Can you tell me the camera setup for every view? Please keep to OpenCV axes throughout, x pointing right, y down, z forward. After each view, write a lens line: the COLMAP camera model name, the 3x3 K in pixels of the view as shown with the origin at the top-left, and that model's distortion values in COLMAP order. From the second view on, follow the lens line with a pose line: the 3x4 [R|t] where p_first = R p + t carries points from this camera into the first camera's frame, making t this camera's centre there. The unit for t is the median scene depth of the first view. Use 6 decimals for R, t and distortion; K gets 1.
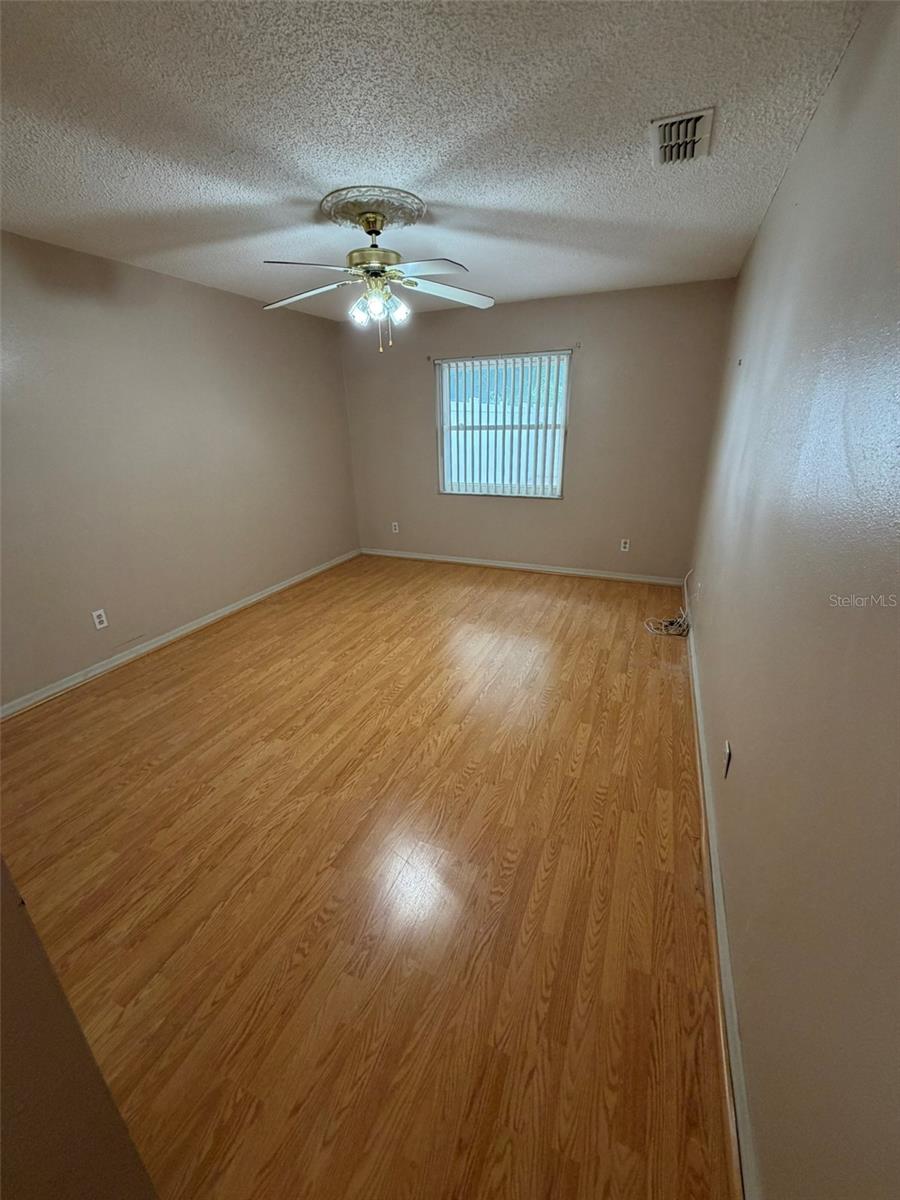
lens RADIAL K [[479.9, 0, 466.1], [0, 479.9, 598.4], [0, 0, 1]] dist [0.000936, -0.000017]
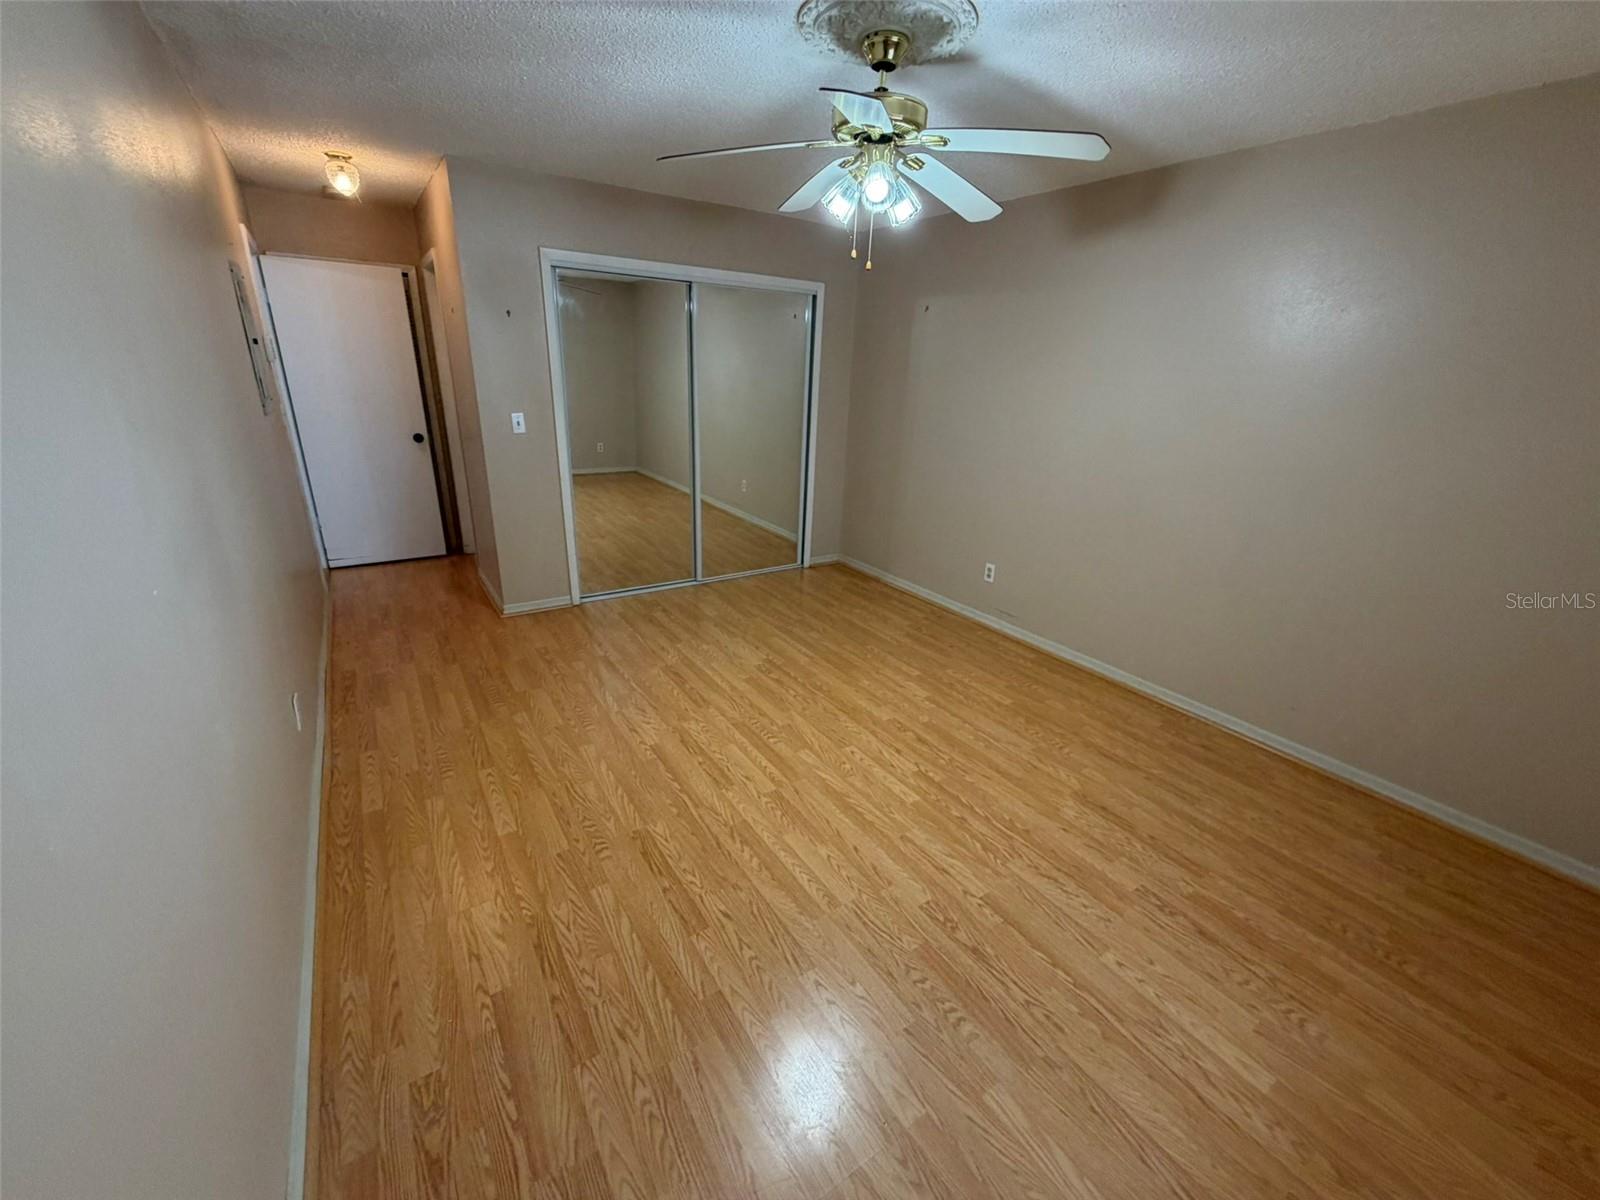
lens RADIAL K [[639.9, 0, 782.5], [0, 639.9, 598.9], [0, 0, 1]] dist [0.000936, -0.000017]
pose [[-0.585530, 0.279333, -0.761004, 0.506982], [-0.311755, 0.788969, 0.529468, -0.478056], [0.748307, 0.547266, -0.374882, 1.197046]]
